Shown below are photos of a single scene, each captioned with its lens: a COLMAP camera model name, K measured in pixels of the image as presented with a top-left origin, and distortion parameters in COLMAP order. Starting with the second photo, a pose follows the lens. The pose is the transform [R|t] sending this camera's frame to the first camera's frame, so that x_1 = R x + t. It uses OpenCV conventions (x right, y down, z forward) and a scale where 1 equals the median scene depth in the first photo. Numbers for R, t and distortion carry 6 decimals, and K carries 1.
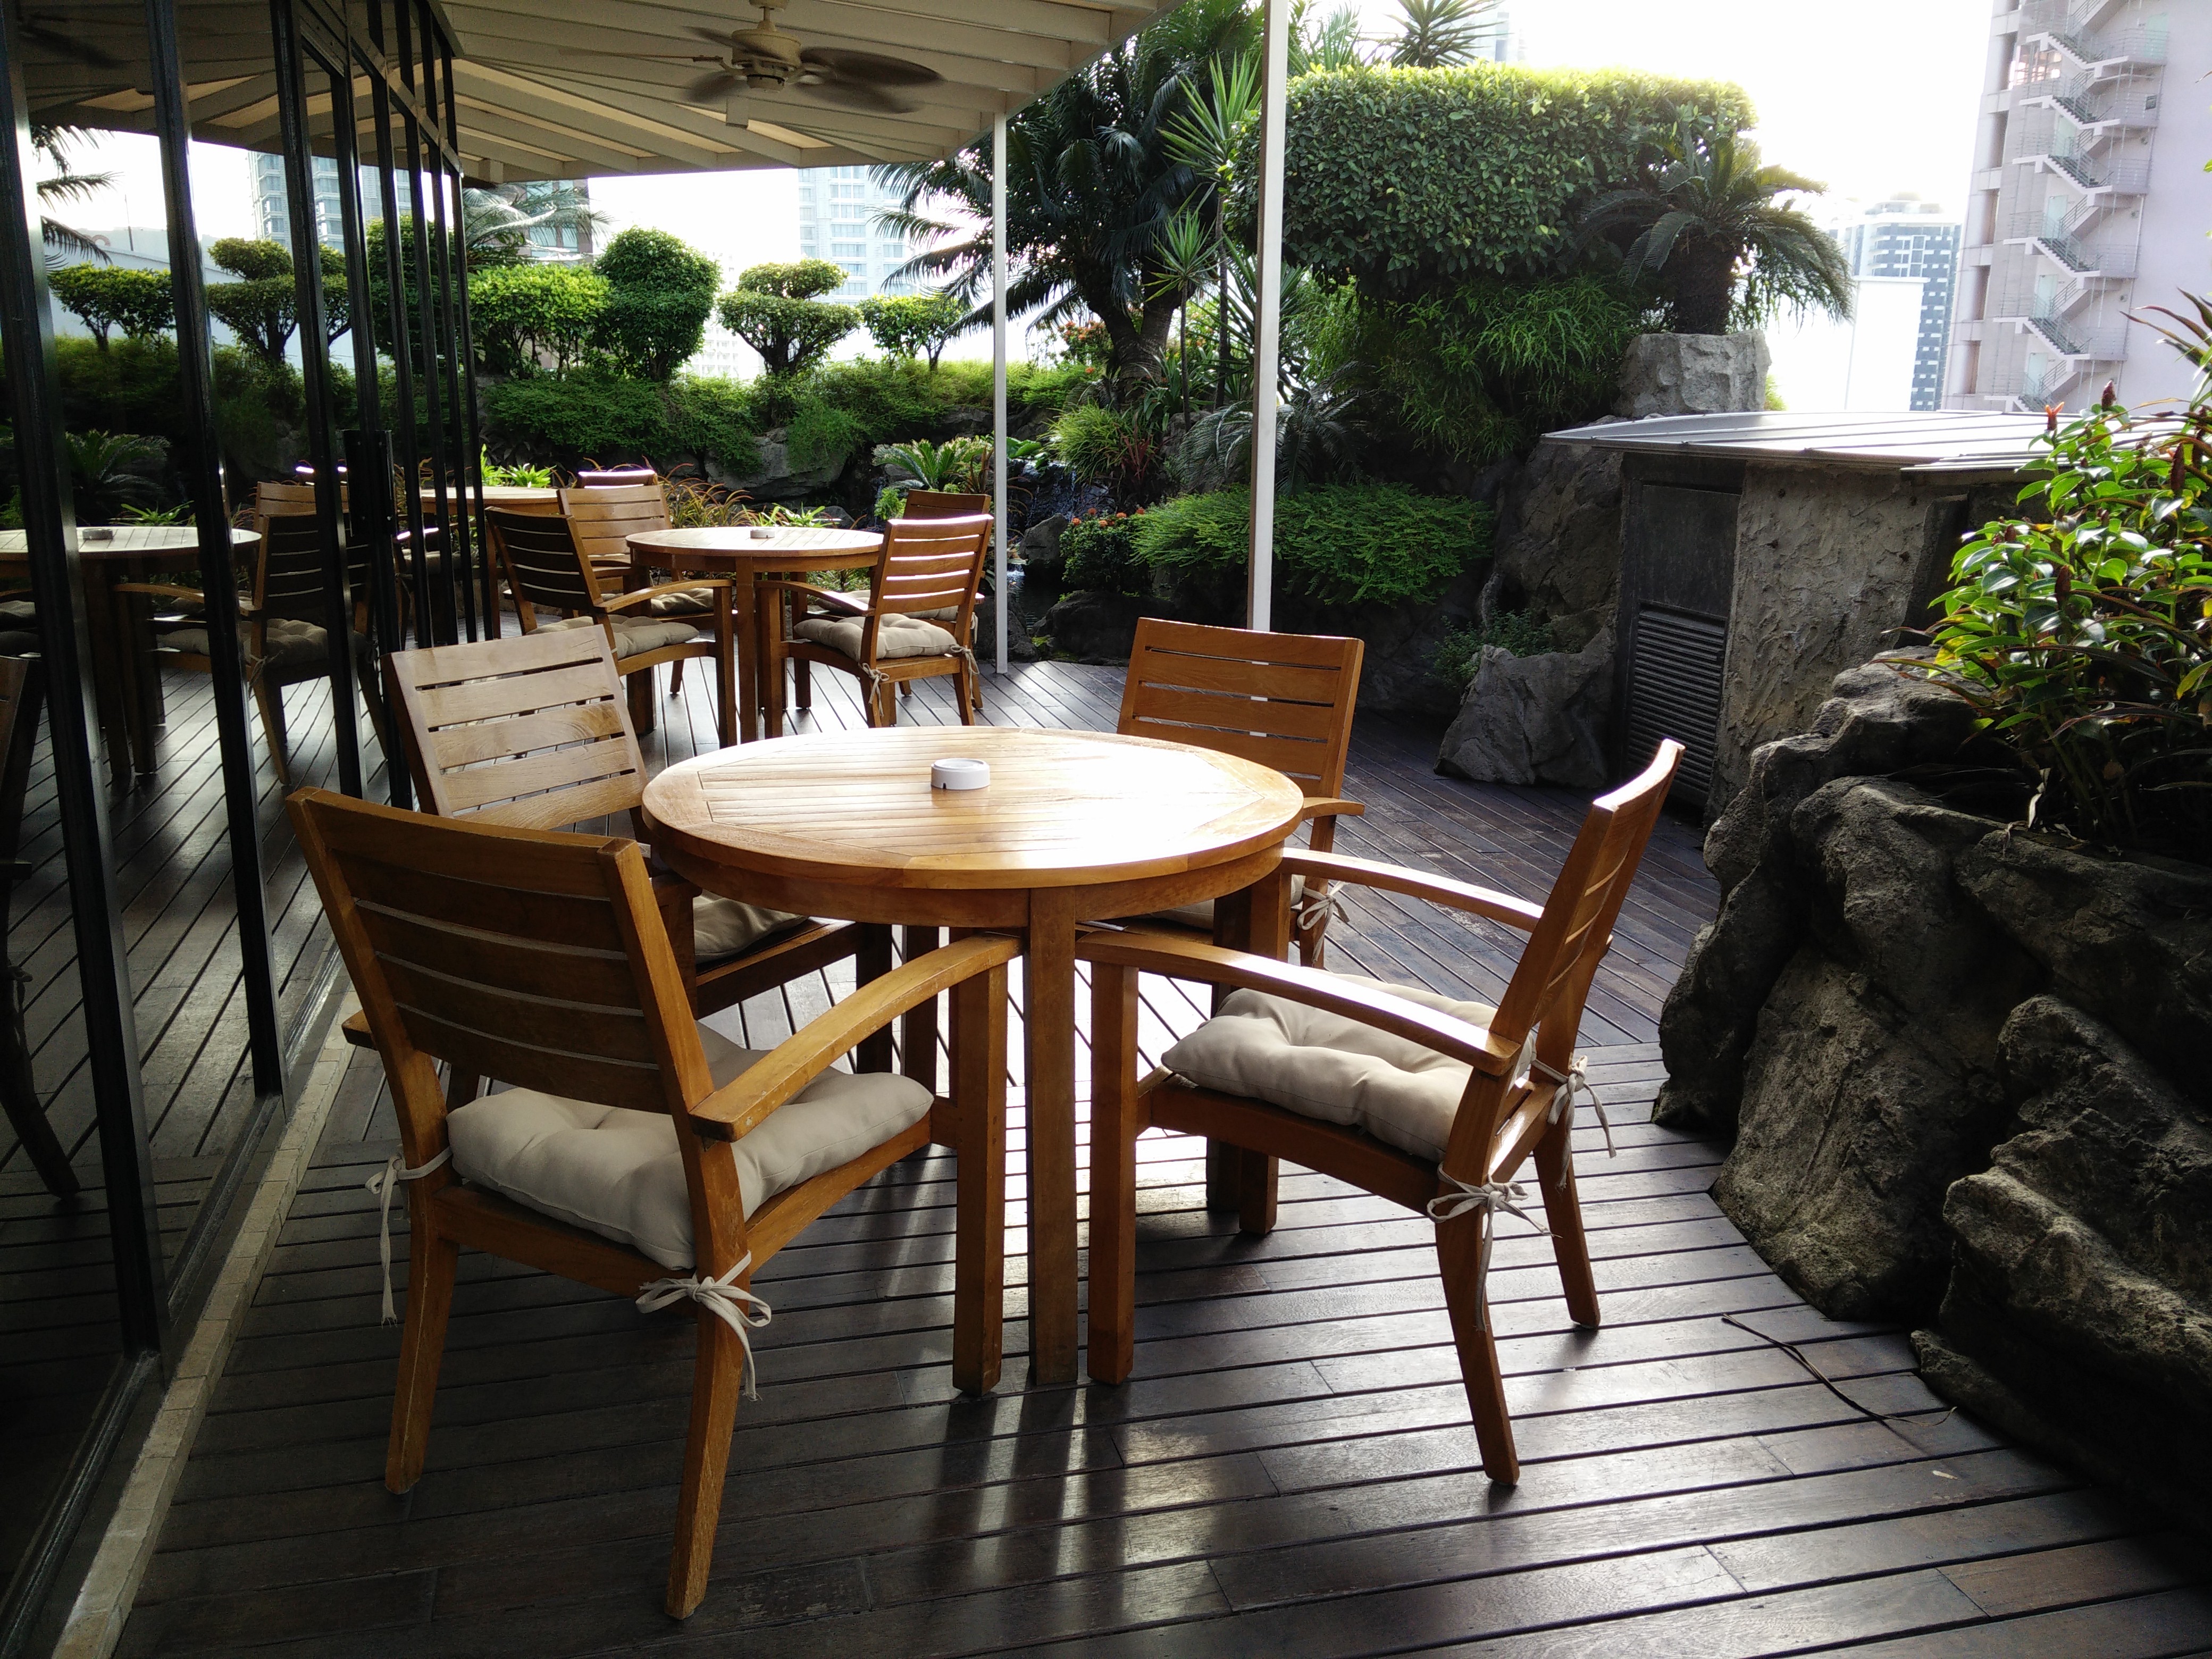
lens RADIAL K [[1752.2, 0, 1104.8], [0, 1752.2, 834.4], [0, 0, 1]] dist [0.041026, -0.007505]
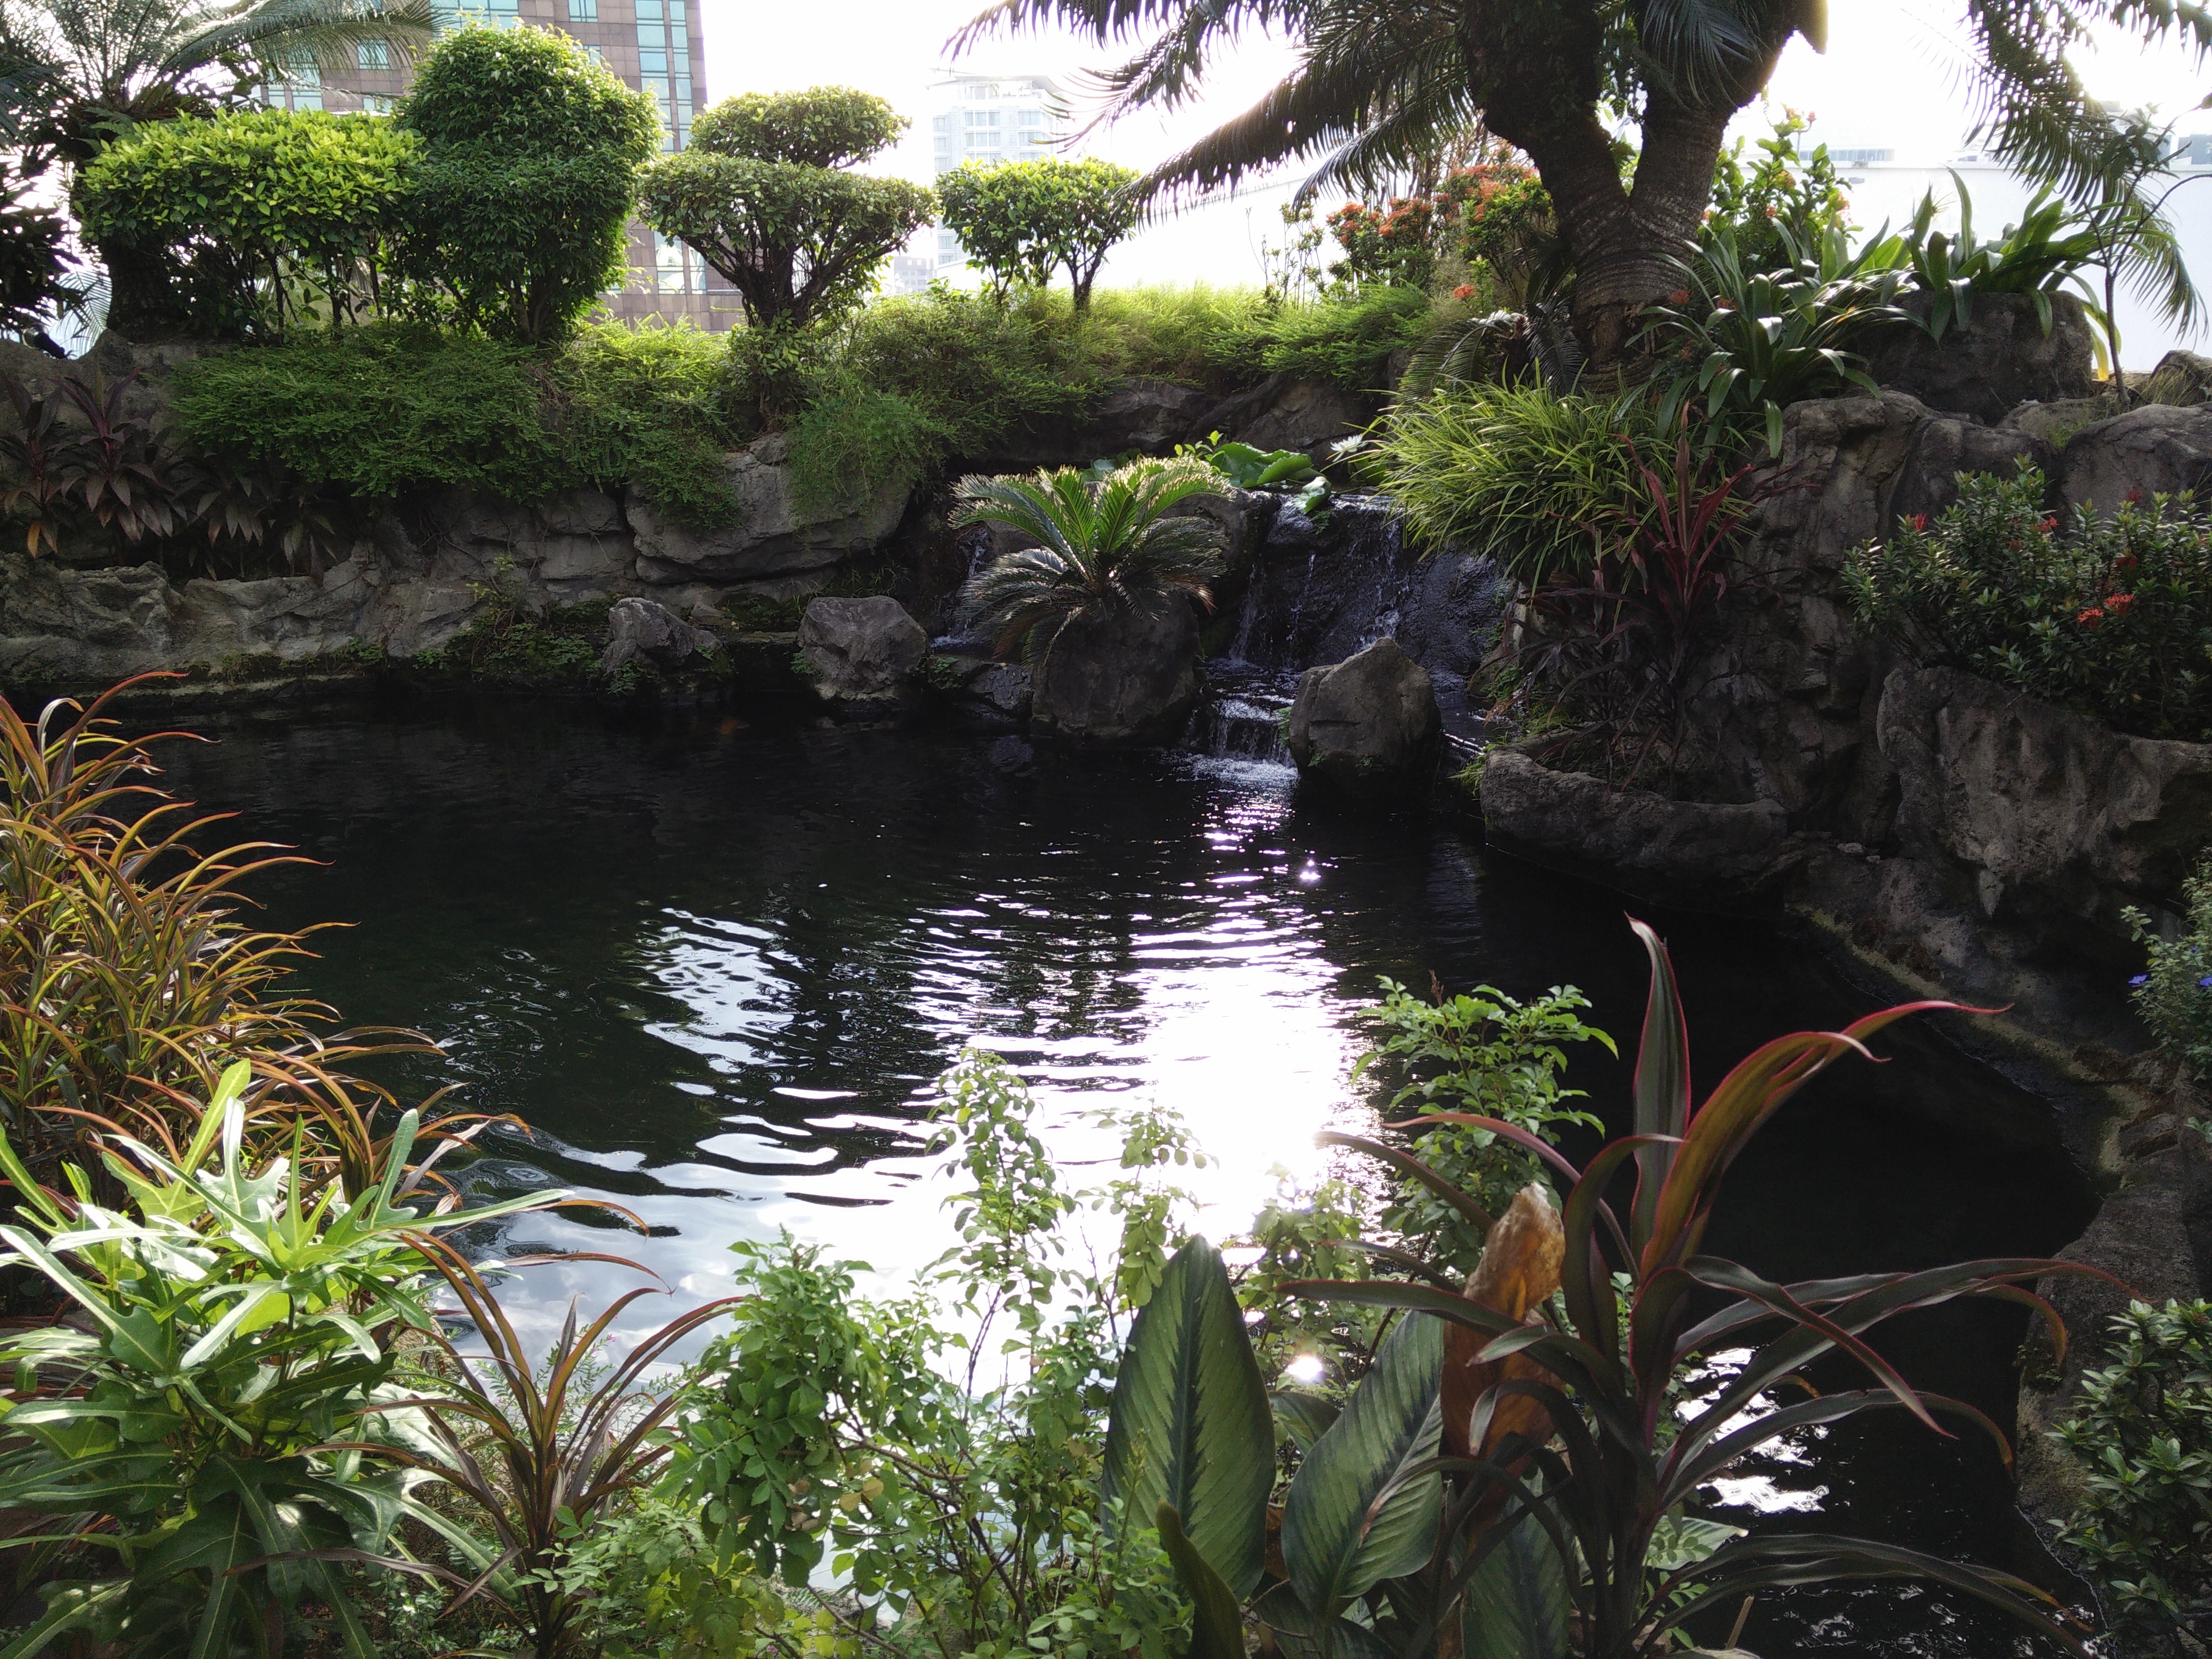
lens RADIAL K [[1752.2, 0, 1104.9], [0, 1752.2, 821.6], [0, 0, 1]] dist [0.041026, -0.007505]
pose [[0.996980, -0.003713, -0.077566, -0.054337], [0.005376, 0.999760, 0.021237, -0.132264], [0.077468, -0.021589, 0.996761, 0.512463]]
